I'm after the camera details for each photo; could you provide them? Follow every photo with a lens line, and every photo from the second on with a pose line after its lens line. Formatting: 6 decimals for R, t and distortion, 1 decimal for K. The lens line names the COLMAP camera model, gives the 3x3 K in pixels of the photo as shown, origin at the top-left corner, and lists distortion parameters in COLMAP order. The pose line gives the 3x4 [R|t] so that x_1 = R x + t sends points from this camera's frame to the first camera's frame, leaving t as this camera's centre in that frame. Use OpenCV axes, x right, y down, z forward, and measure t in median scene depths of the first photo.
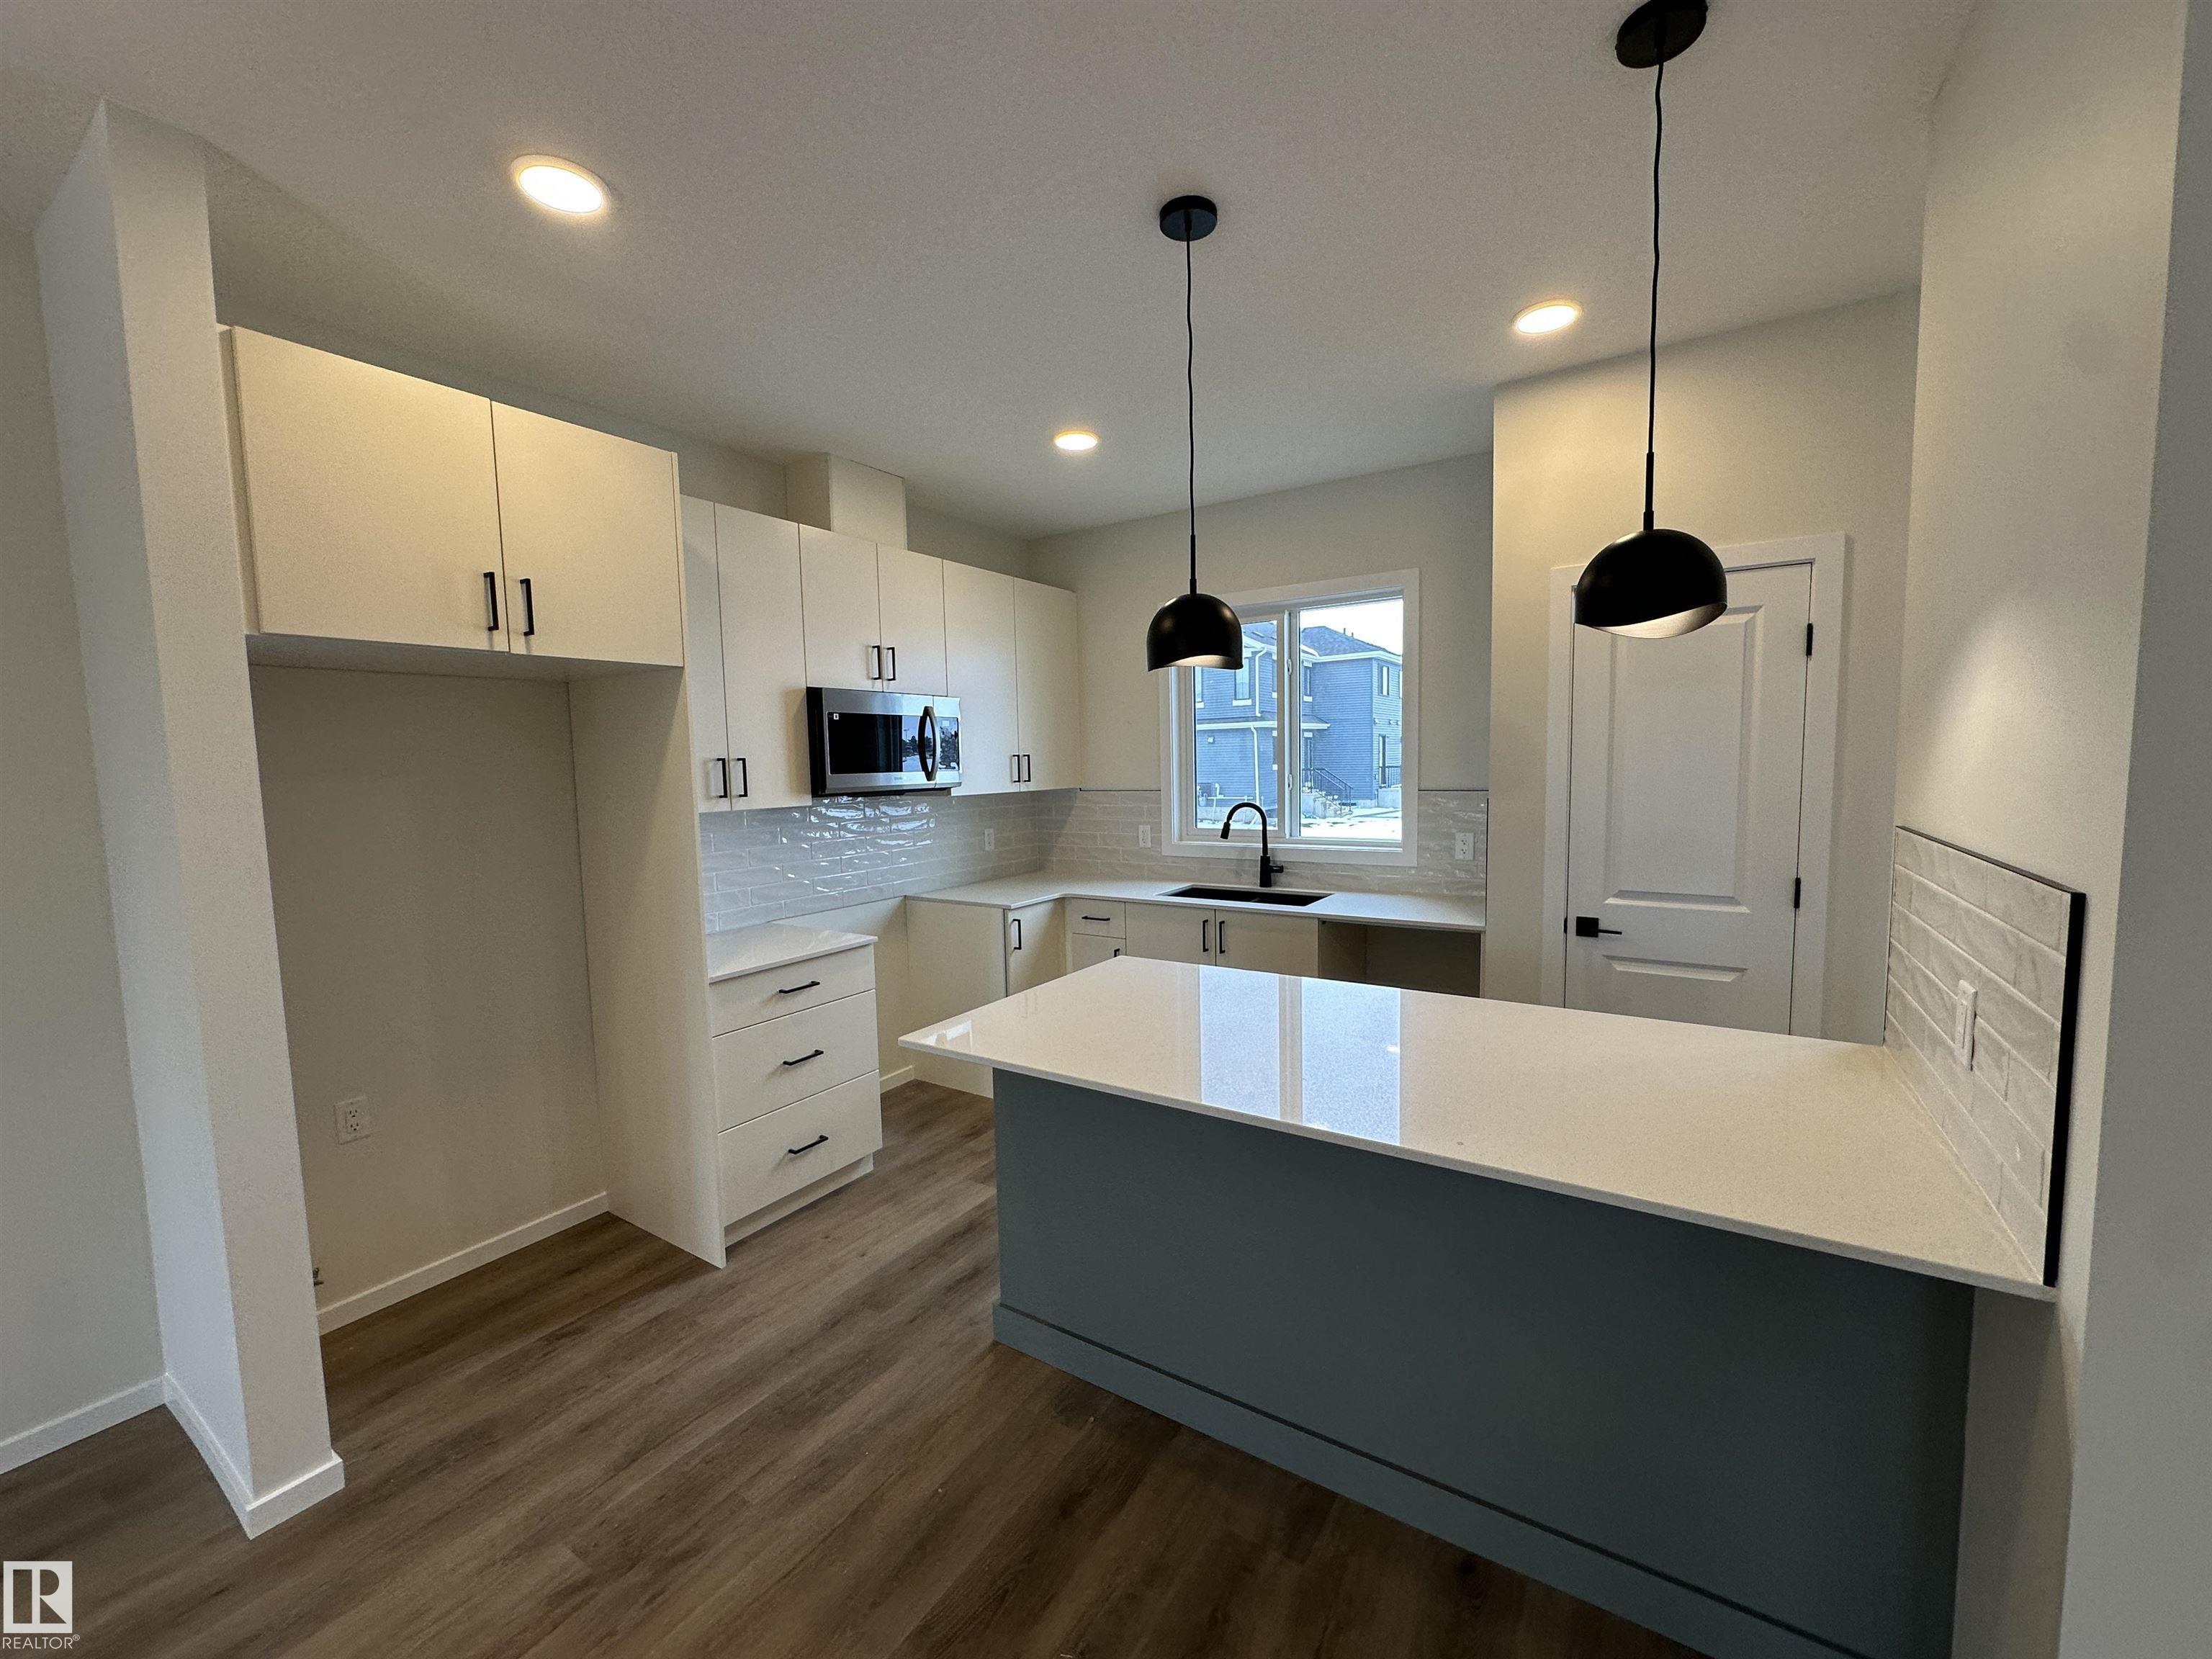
lens RADIAL K [[900.4, 0, 1106.0], [0, 900.4, 829.5], [0, 0, 1]] dist [0.008861, 0.000136]
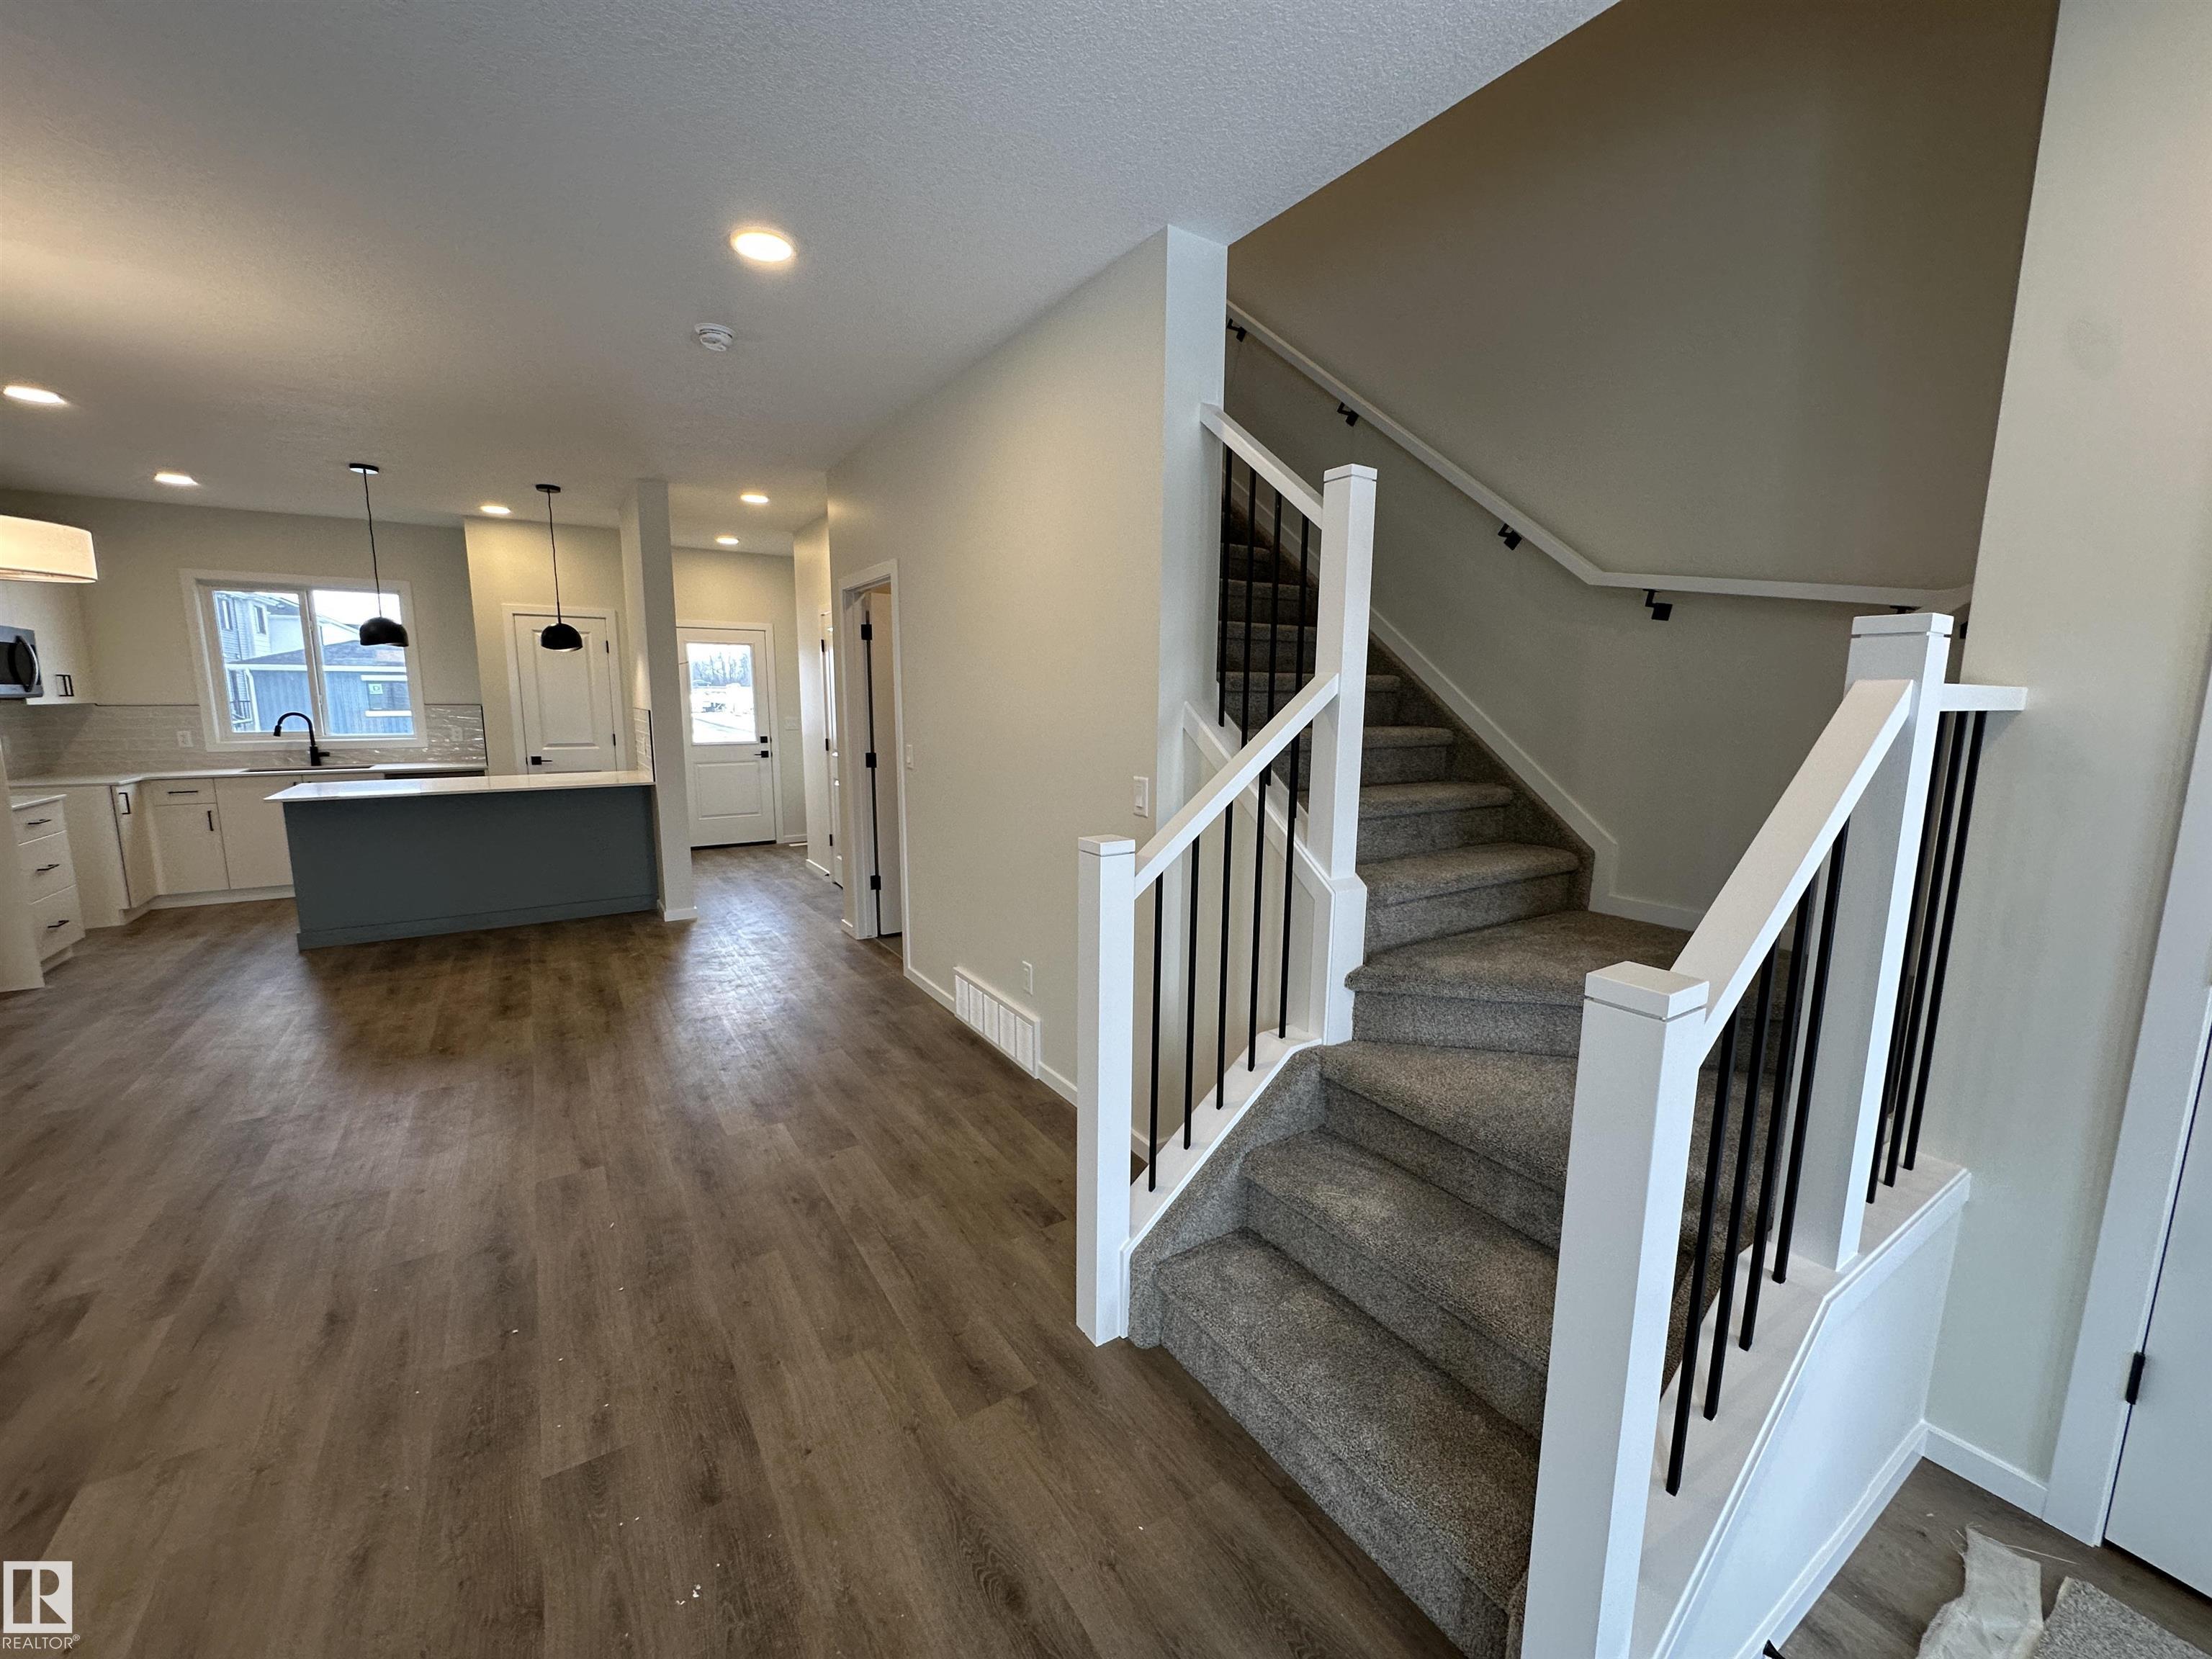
lens RADIAL K [[881.8, 0, 1104.6], [0, 881.8, 832.4], [0, 0, 1]] dist [-0.002811, 0.000489]
pose [[0.407921, -0.116003, 0.905618, -0.691114], [0.055105, 0.993216, 0.102403, 0.099433], [-0.911353, 0.008132, 0.411546, -0.929032]]
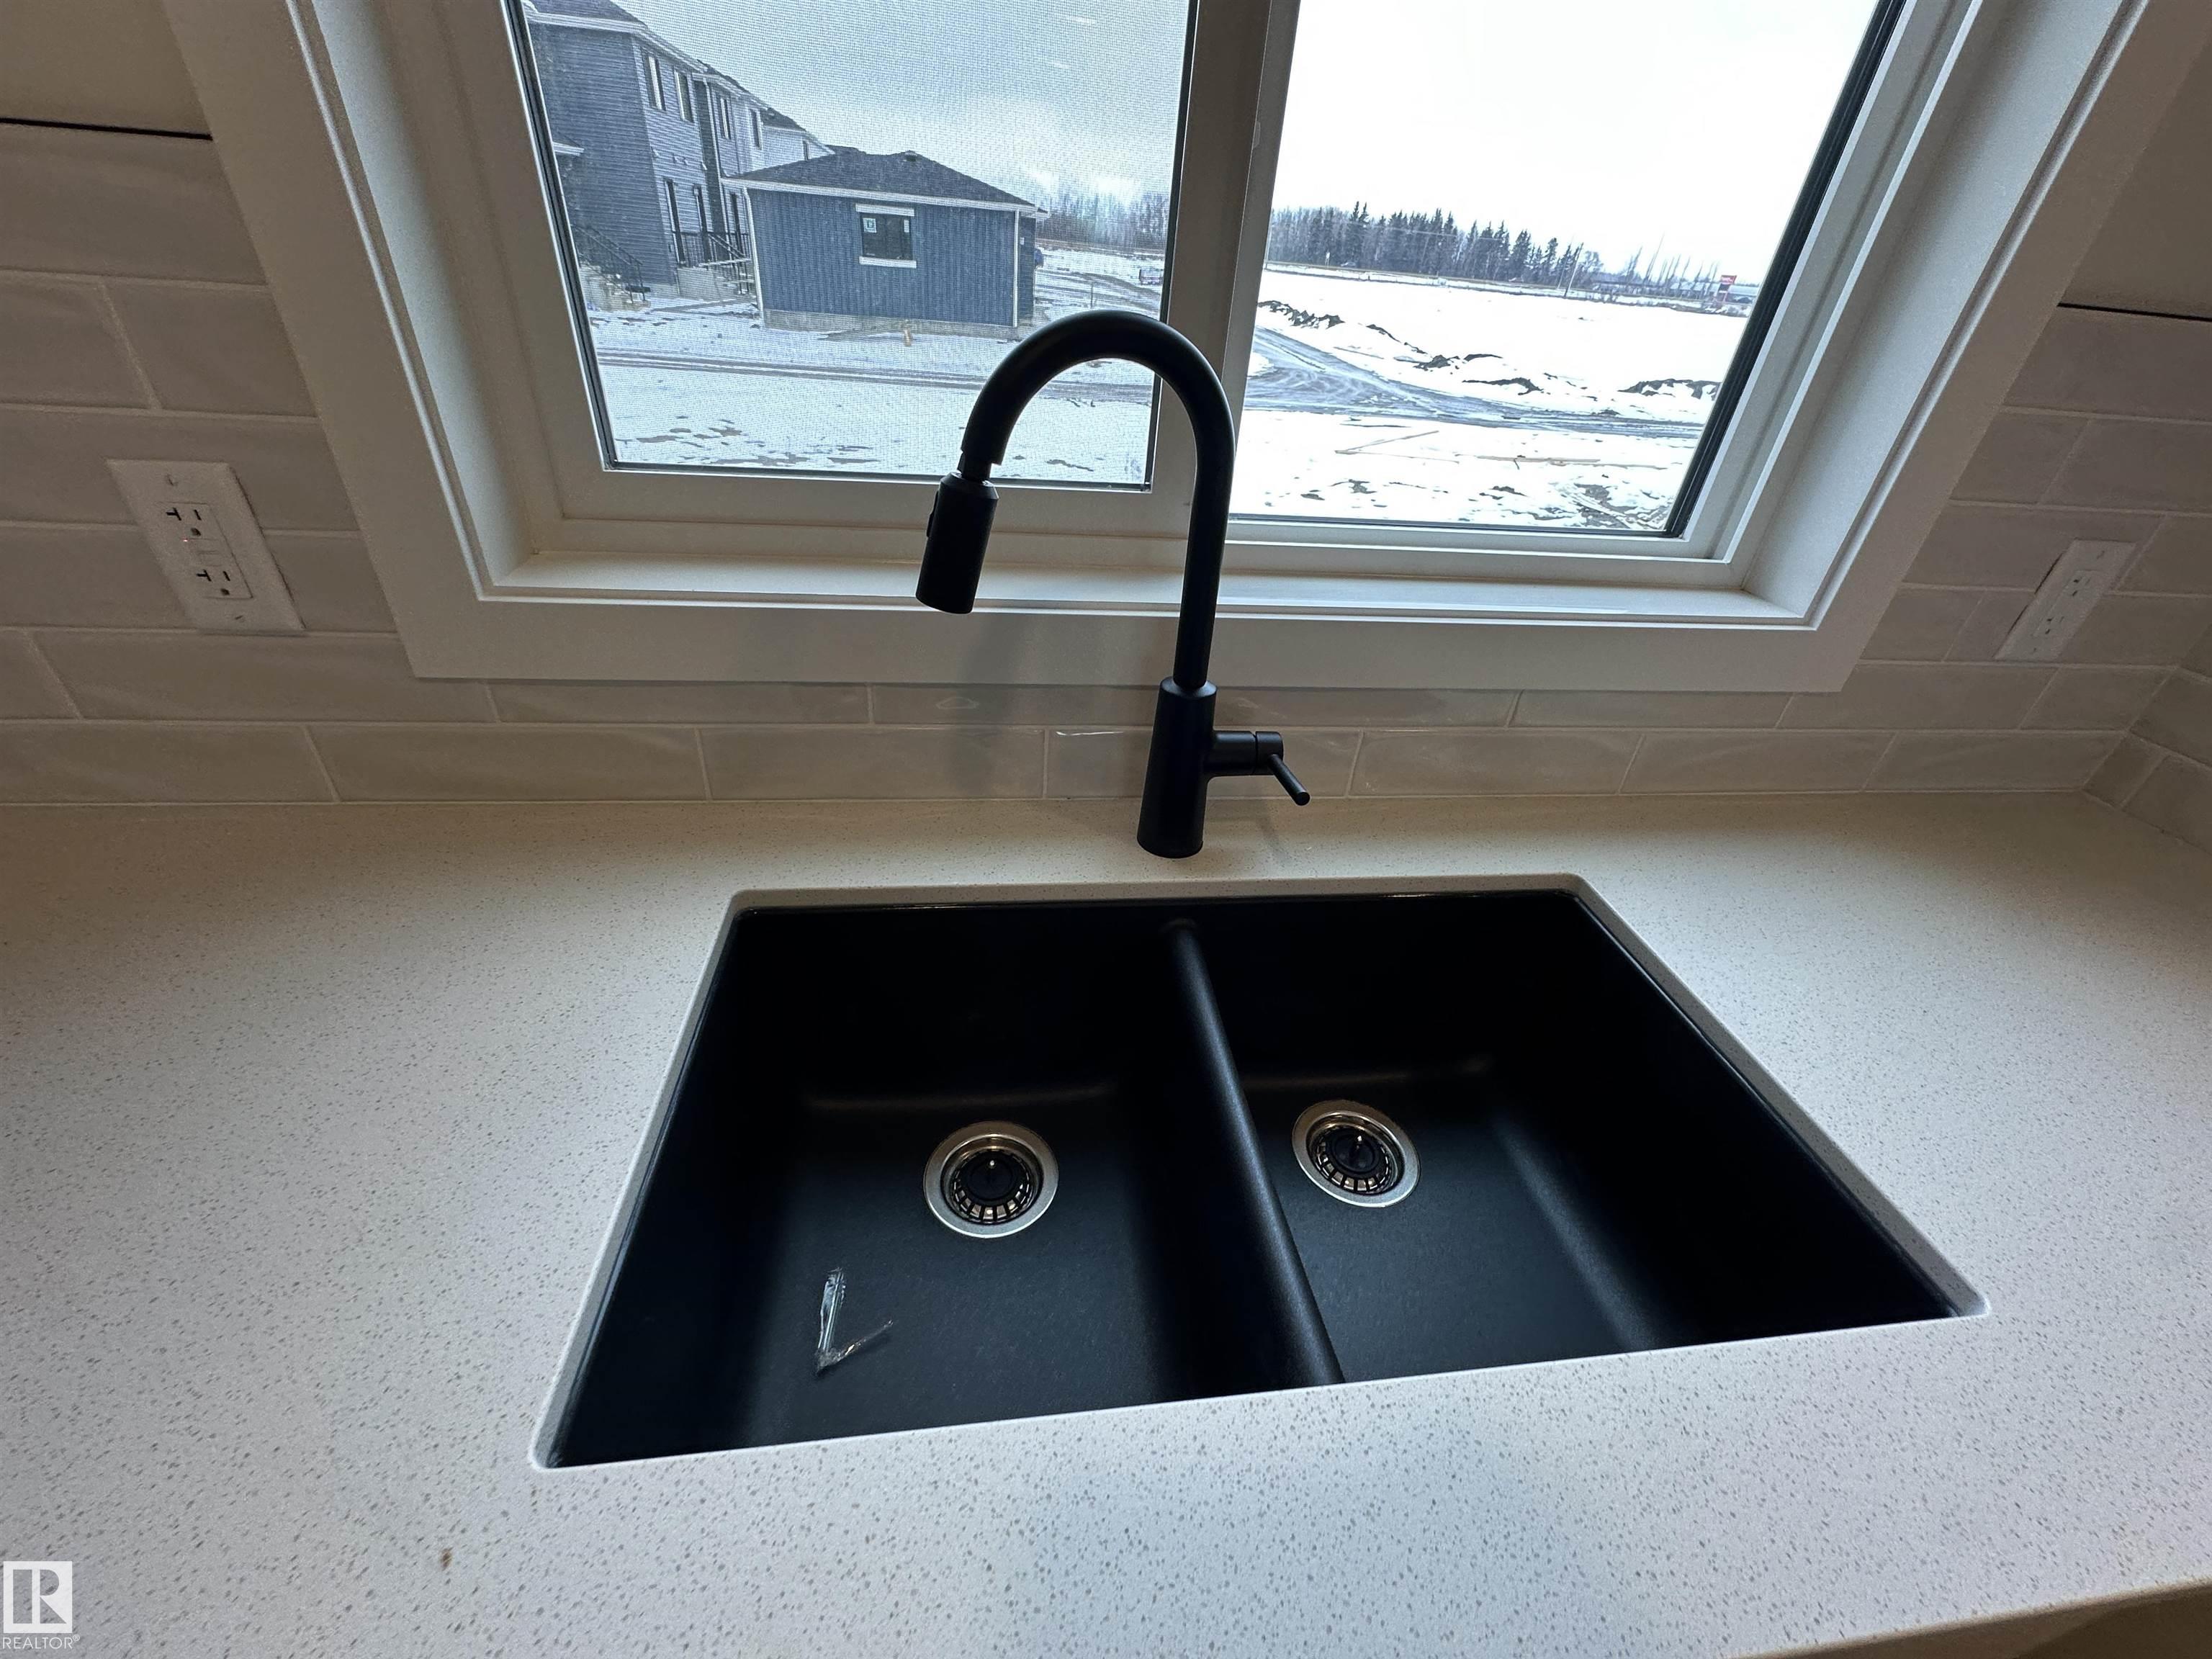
lens RADIAL K [[881.8, 0, 1104.6], [0, 881.8, 832.4], [0, 0, 1]] dist [-0.002811, 0.000489]
pose [[0.757447, -0.295594, 0.582150, 0.062015], [-0.033085, 0.873118, 0.486385, -0.026727], [-0.652058, -0.387671, 0.651561, 0.904518]]
